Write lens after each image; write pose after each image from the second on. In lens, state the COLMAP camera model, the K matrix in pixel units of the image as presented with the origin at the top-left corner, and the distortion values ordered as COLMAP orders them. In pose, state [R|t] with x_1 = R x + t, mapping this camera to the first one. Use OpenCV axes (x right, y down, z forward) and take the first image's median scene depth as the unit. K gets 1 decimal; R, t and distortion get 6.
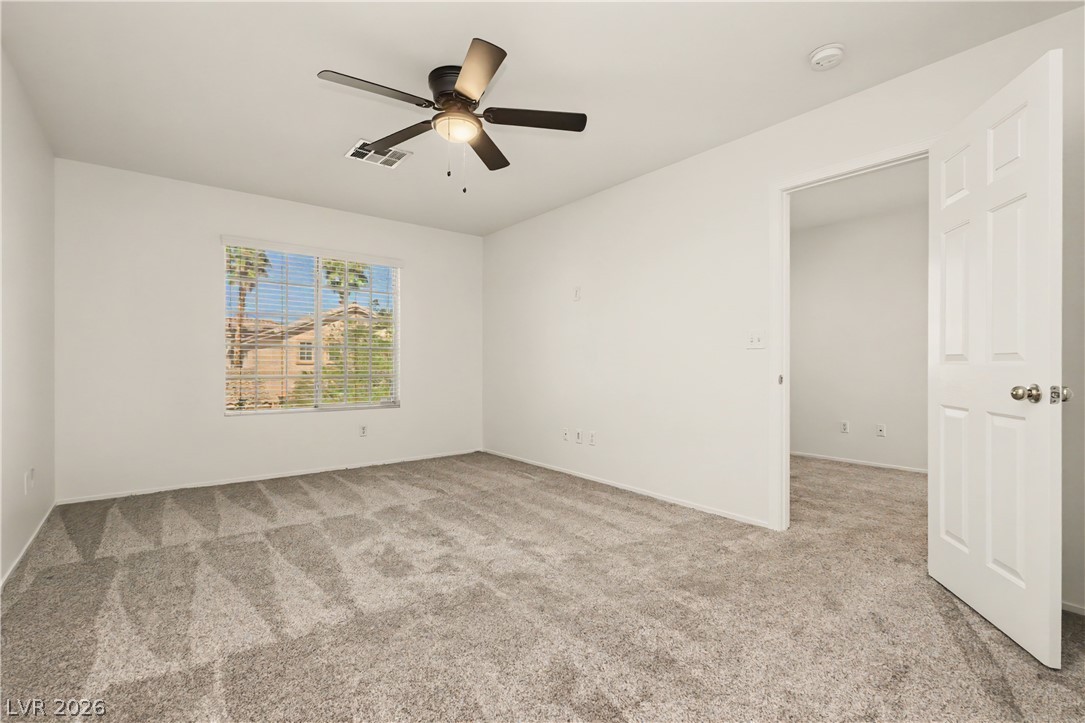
lens RADIAL K [[498.6, 0, 542.0], [0, 498.6, 363.0], [0, 0, 1]] dist [0.002485, 0.000088]
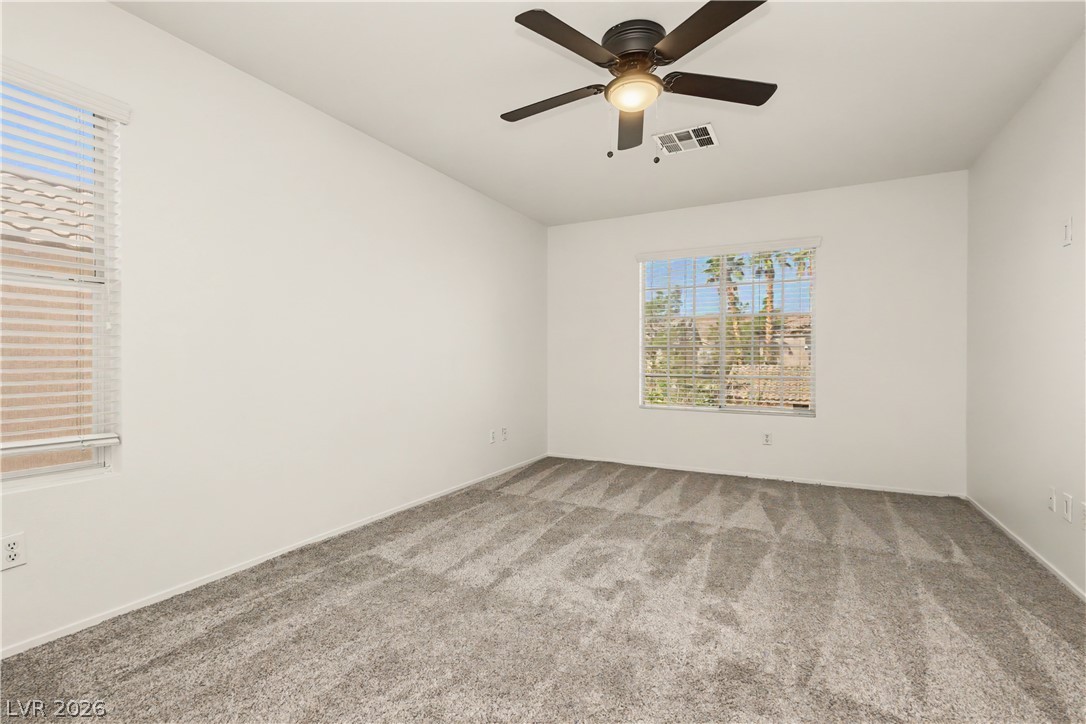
lens RADIAL K [[499.1, 0, 542.4], [0, 499.1, 357.5], [0, 0, 1]] dist [0.002485, 0.000088]
pose [[0.406321, -0.006559, -0.913707, 0.518198], [-0.000135, 0.999974, -0.007239, -0.006154], [0.913730, 0.003065, 0.406310, 0.464188]]
